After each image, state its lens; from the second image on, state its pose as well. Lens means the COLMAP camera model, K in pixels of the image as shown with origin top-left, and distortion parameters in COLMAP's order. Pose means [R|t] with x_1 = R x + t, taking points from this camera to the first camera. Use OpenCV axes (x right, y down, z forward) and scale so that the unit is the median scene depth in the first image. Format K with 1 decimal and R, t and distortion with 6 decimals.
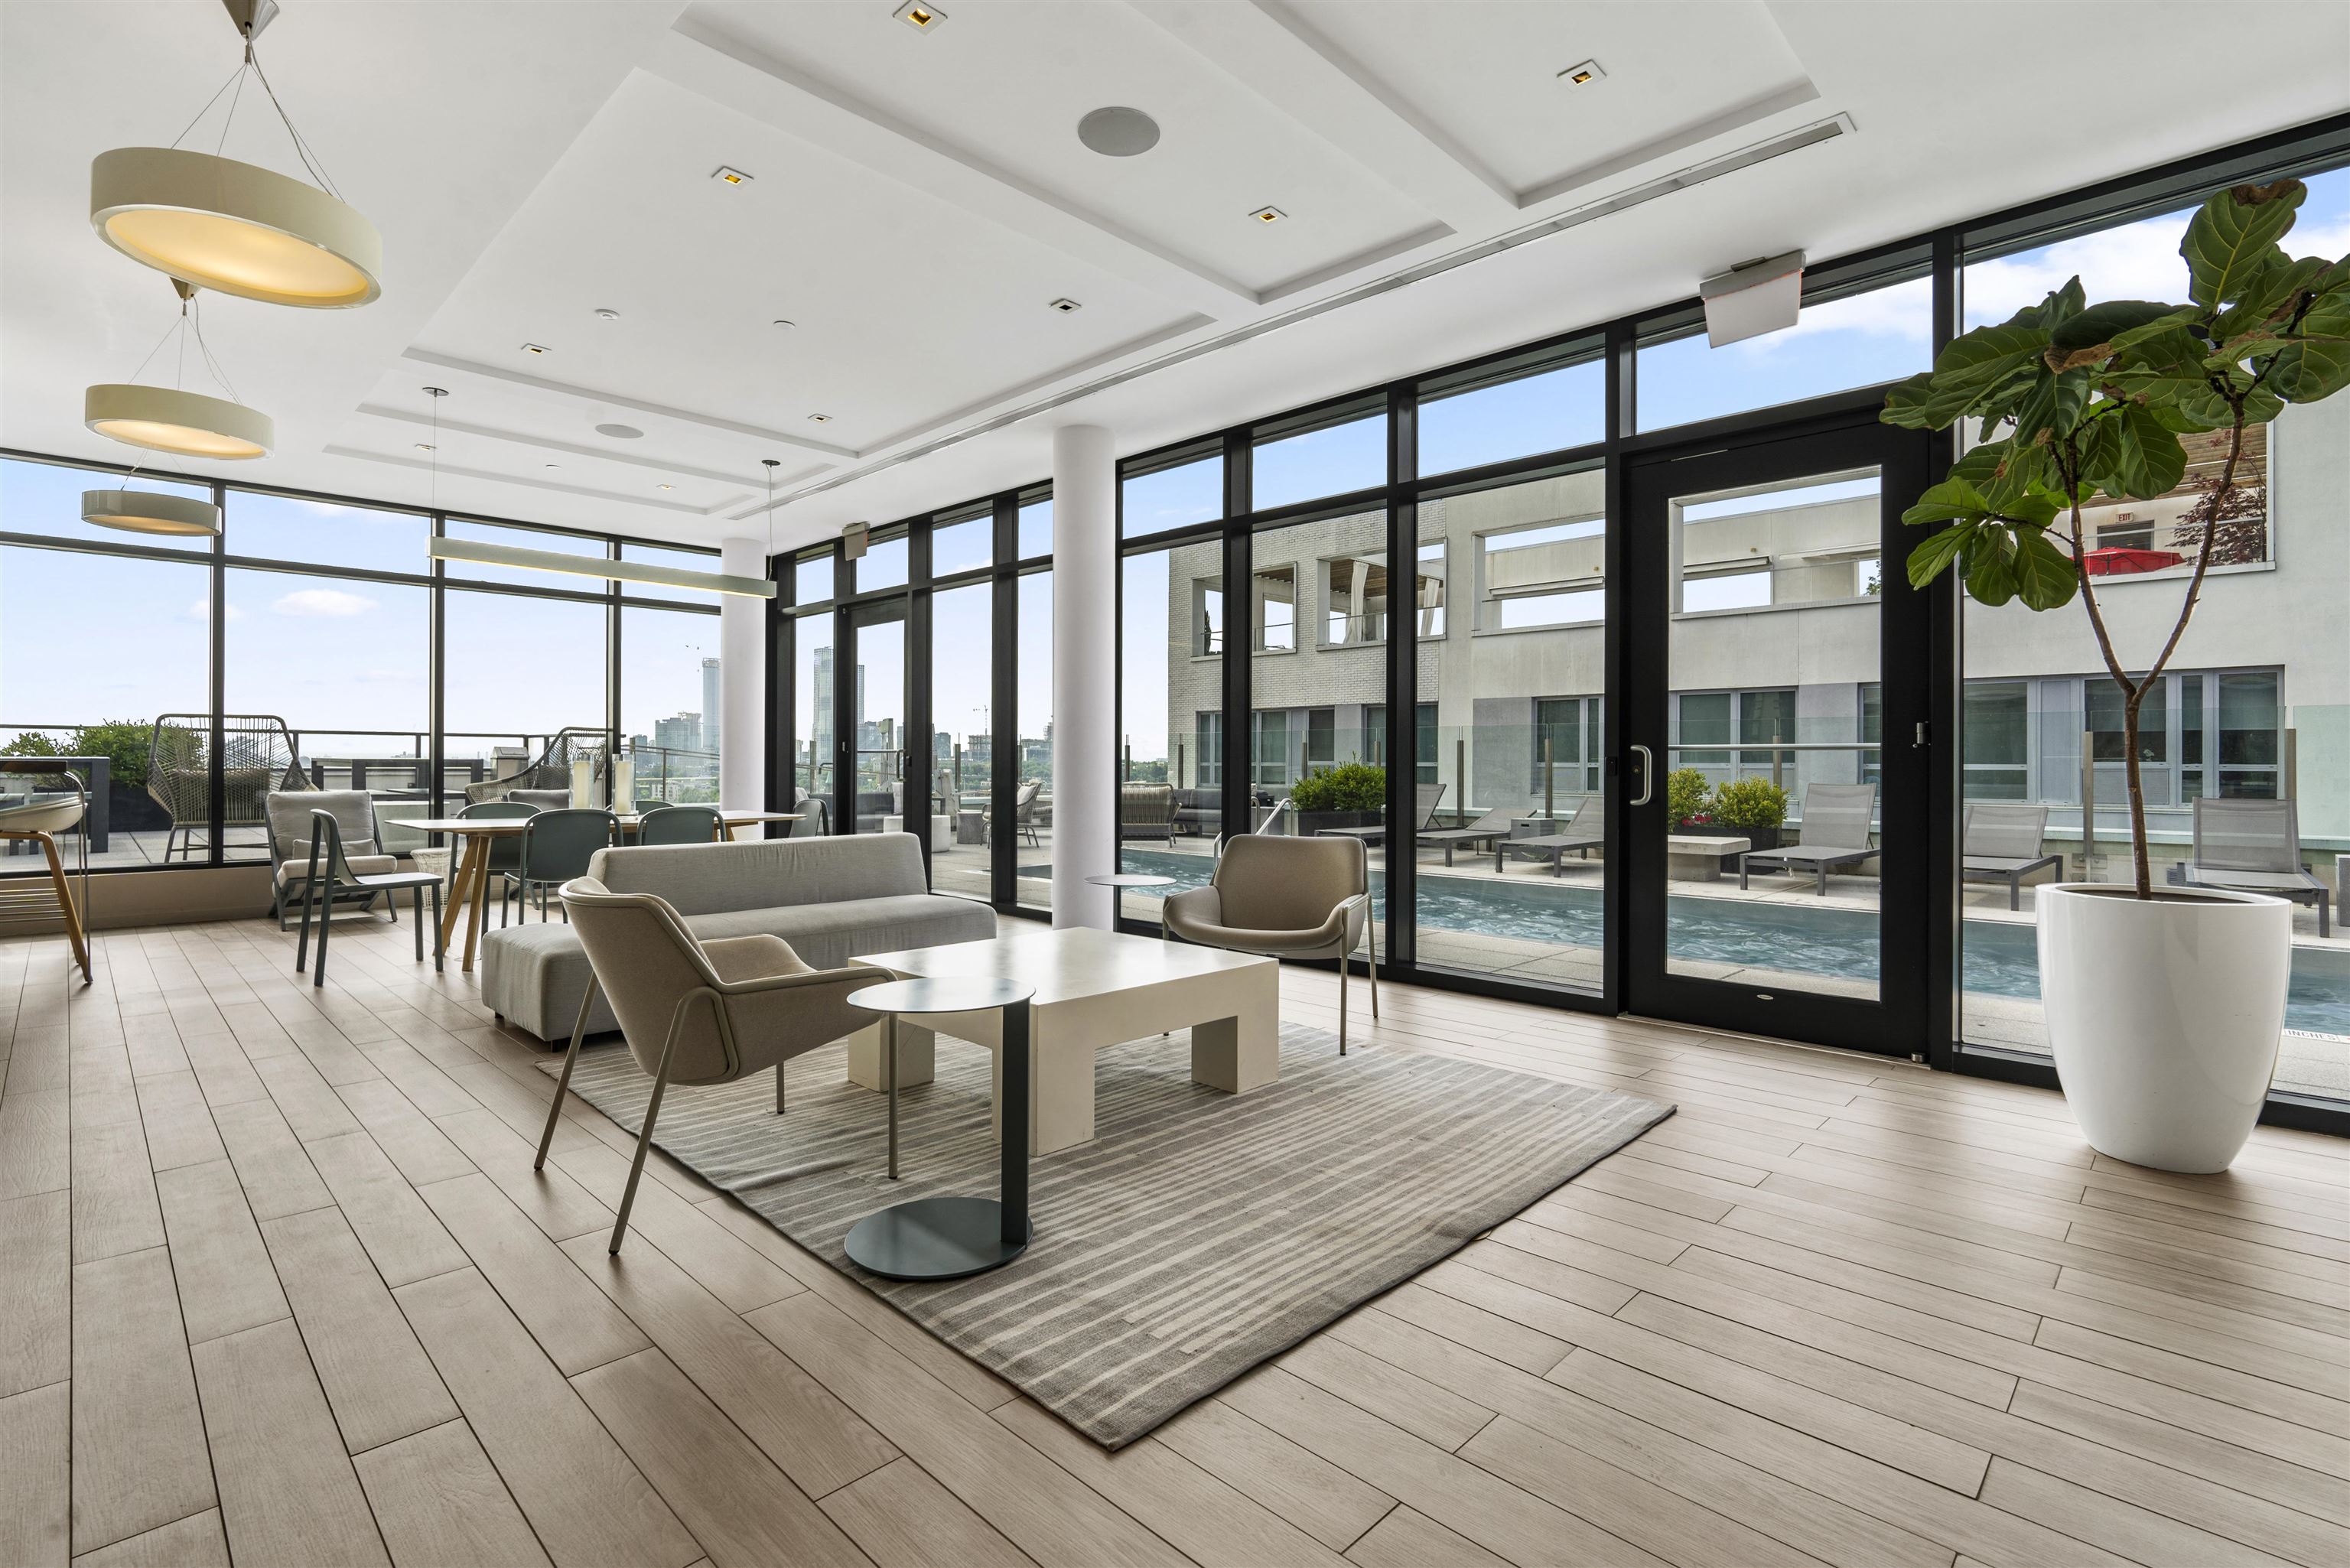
lens RADIAL K [[1077.3, 0, 1195.0], [0, 1077.3, 768.9], [0, 0, 1]] dist [-0.002278, -0.000126]
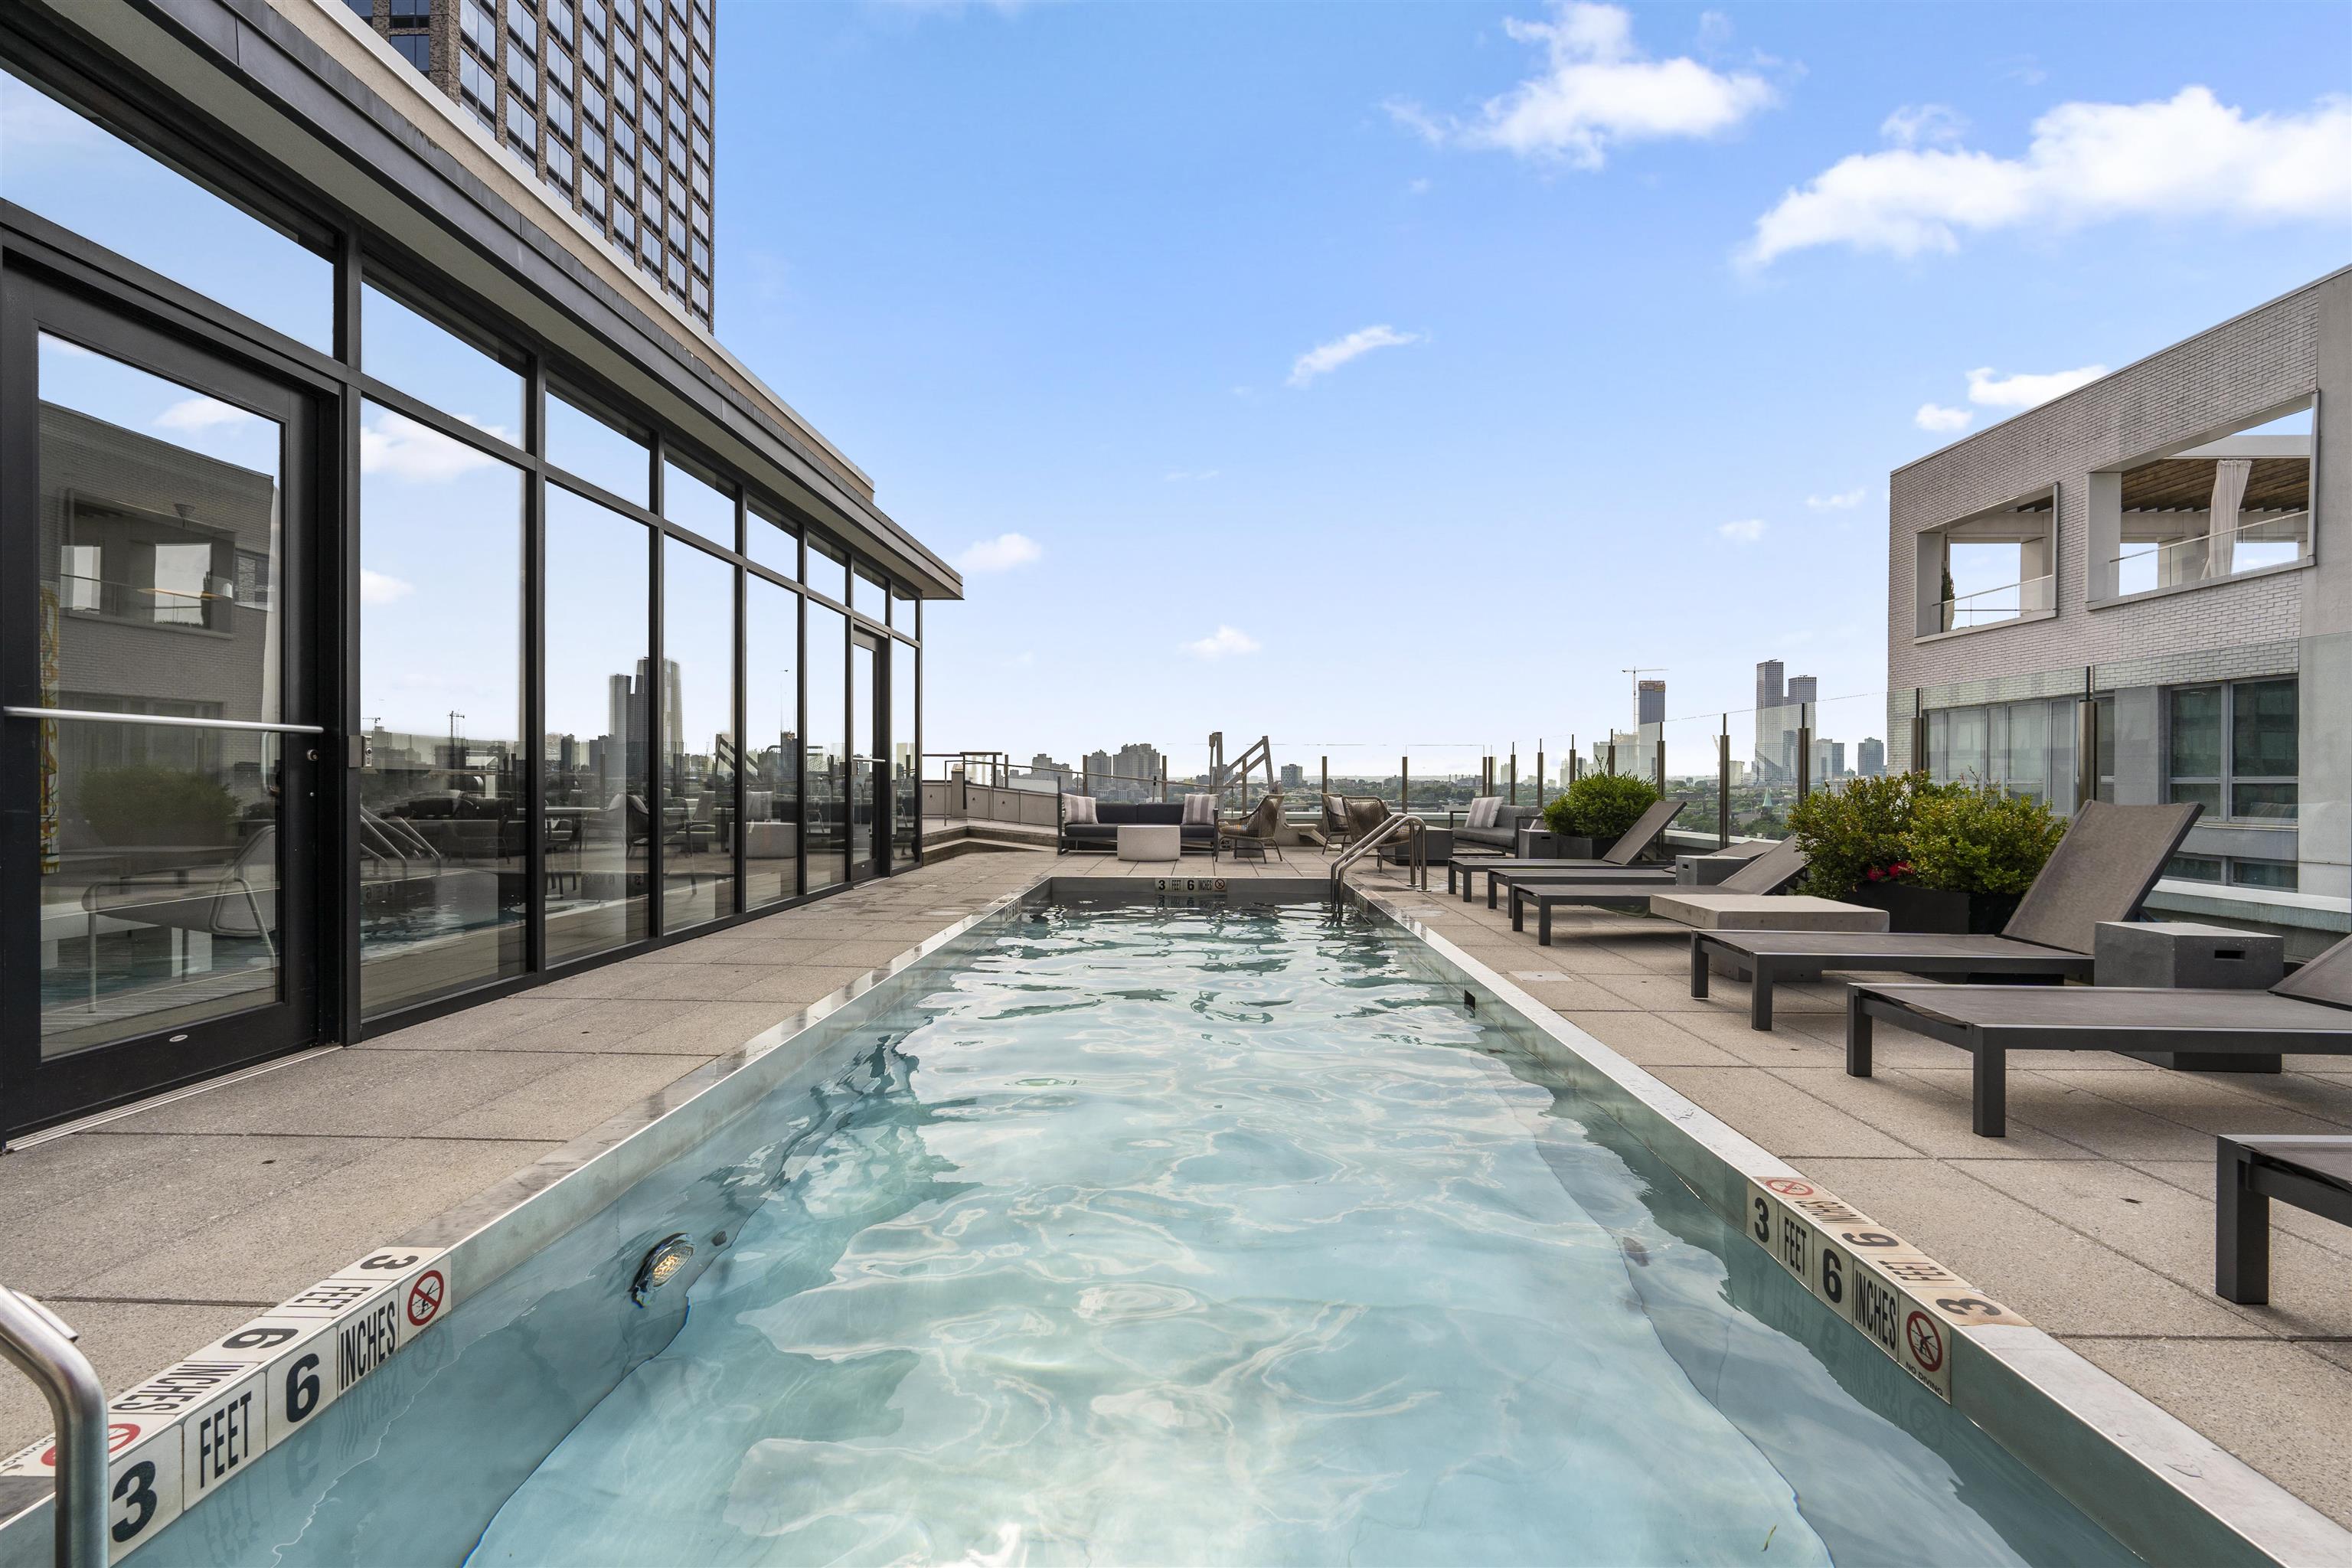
lens RADIAL K [[1078.3, 0, 1175.9], [0, 1078.3, 781.9], [0, 0, 1]] dist [-0.002278, -0.000126]
pose [[0.675816, -0.002485, -0.737067, 0.313483], [-0.003363, 0.999974, -0.006454, 0.002951], [0.737063, 0.006840, 0.675789, 0.194261]]
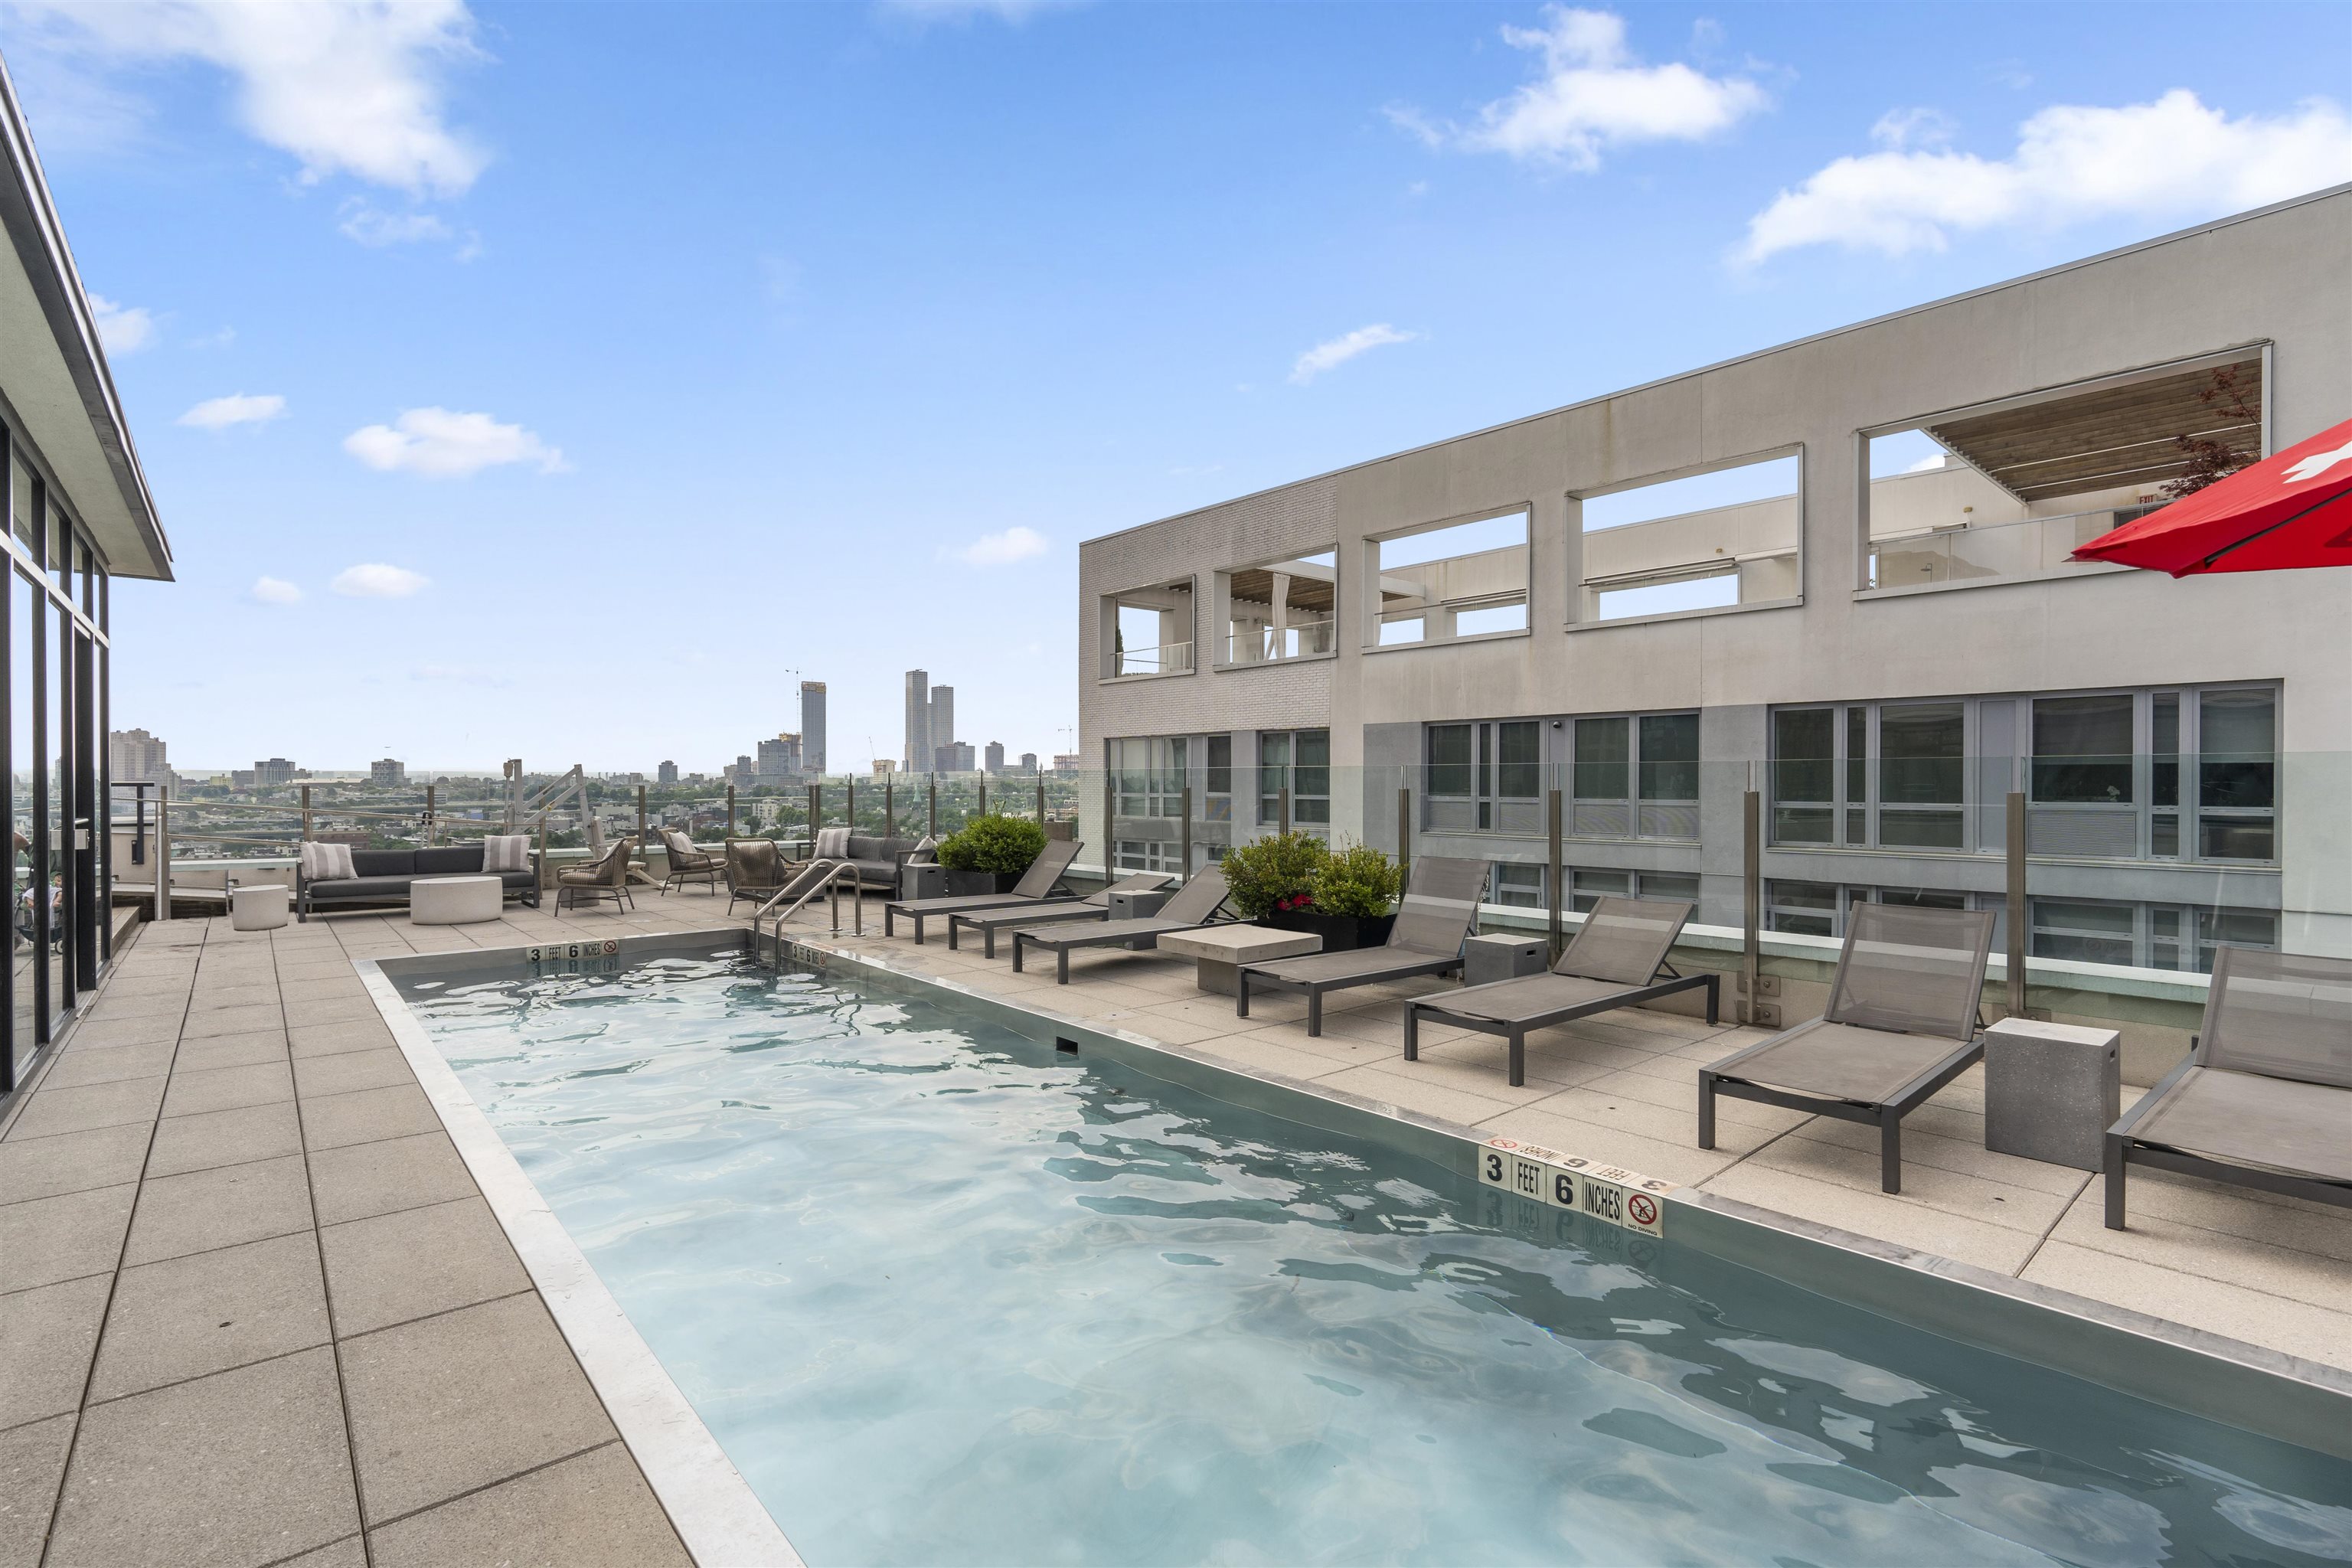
lens RADIAL K [[1078.3, 0, 1176.4], [0, 1078.3, 785.6], [0, 0, 1]] dist [-0.002278, -0.000126]
pose [[0.995771, -0.004315, -0.091773, 0.232662], [0.004164, 0.999990, -0.001836, -0.016942], [0.091780, 0.001446, 0.995778, 0.128185]]
